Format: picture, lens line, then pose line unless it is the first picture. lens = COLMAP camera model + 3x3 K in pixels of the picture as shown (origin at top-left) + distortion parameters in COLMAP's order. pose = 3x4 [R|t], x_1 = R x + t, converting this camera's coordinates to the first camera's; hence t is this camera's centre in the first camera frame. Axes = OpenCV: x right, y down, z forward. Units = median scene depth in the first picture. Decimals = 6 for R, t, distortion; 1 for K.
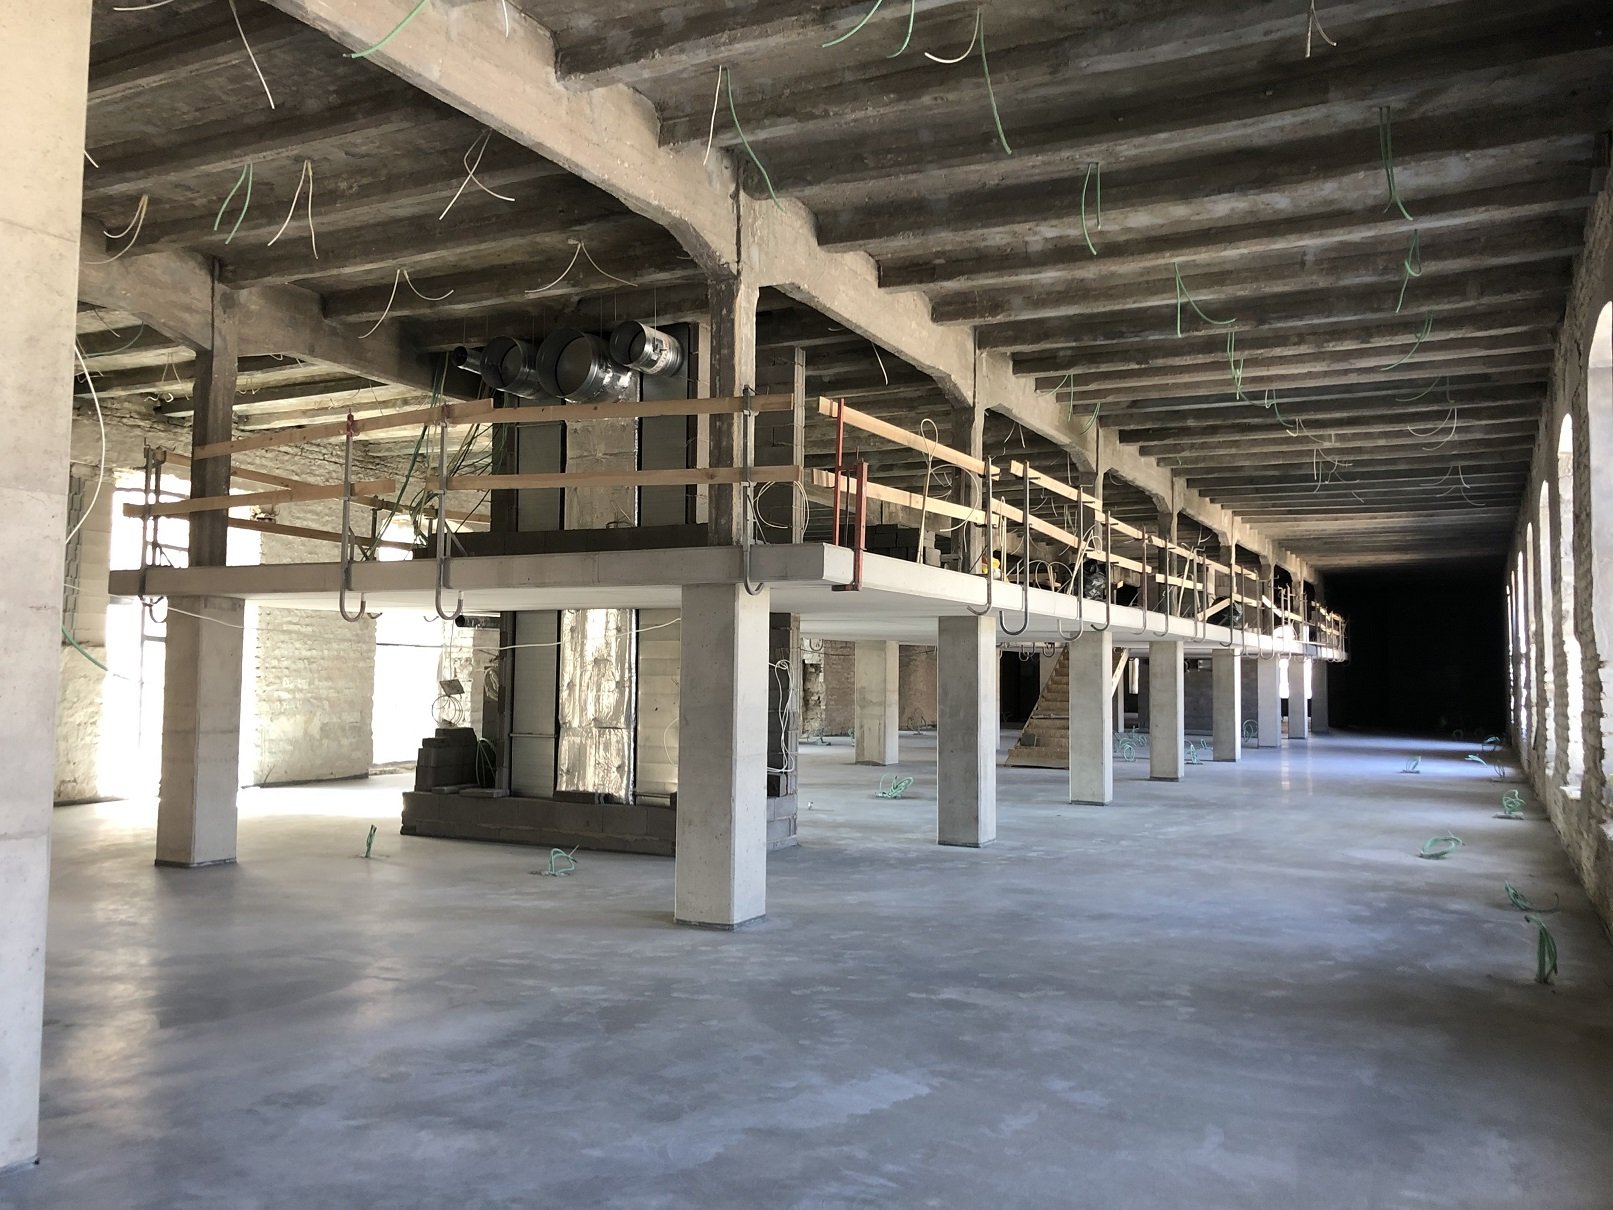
lens RADIAL K [[1307.1, 0, 806.5], [0, 1307.1, 605.0], [0, 0, 1]] dist [0.046872, -0.044176]
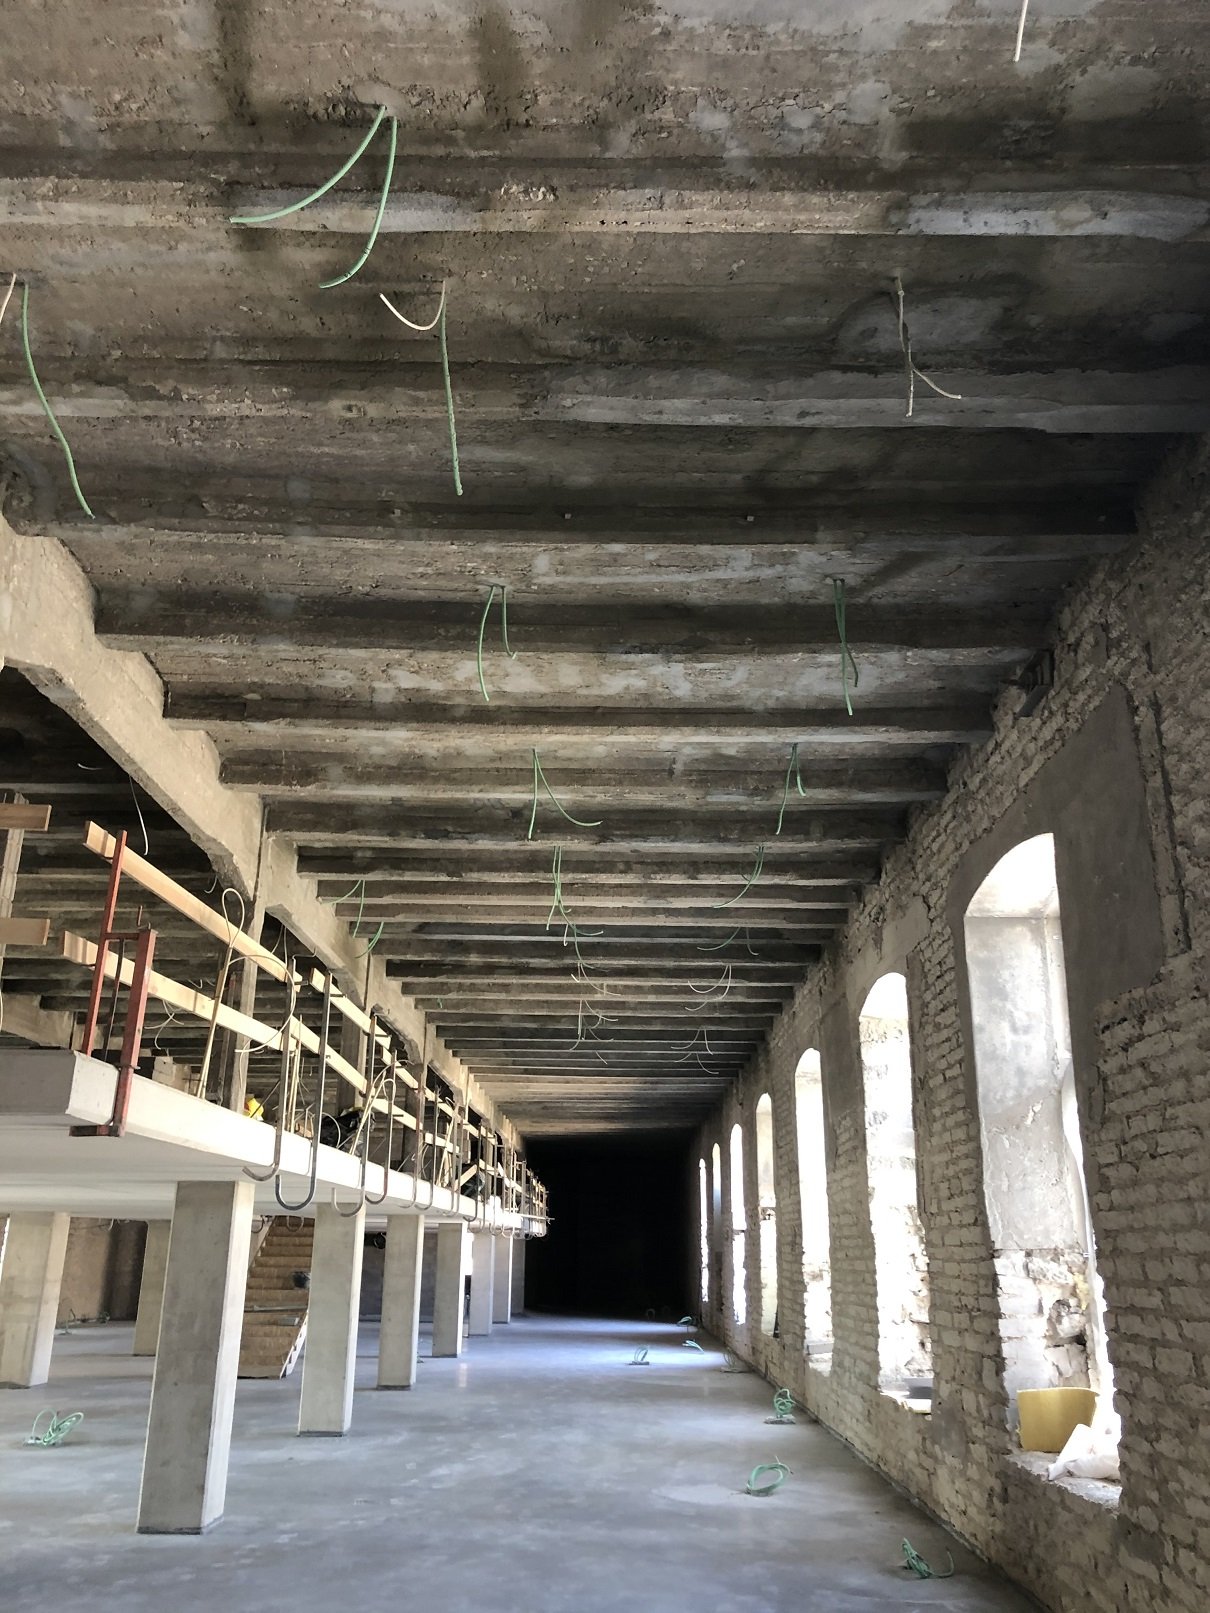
lens RADIAL K [[1307.1, 0, 605.3], [0, 1307.1, 817.1], [0, 0, 1]] dist [0.046872, -0.044176]
pose [[0.892227, 0.137649, 0.430097, -0.030517], [-0.021432, 0.964247, -0.264137, 0.001989], [-0.451078, 0.226453, 0.863277, 0.236536]]
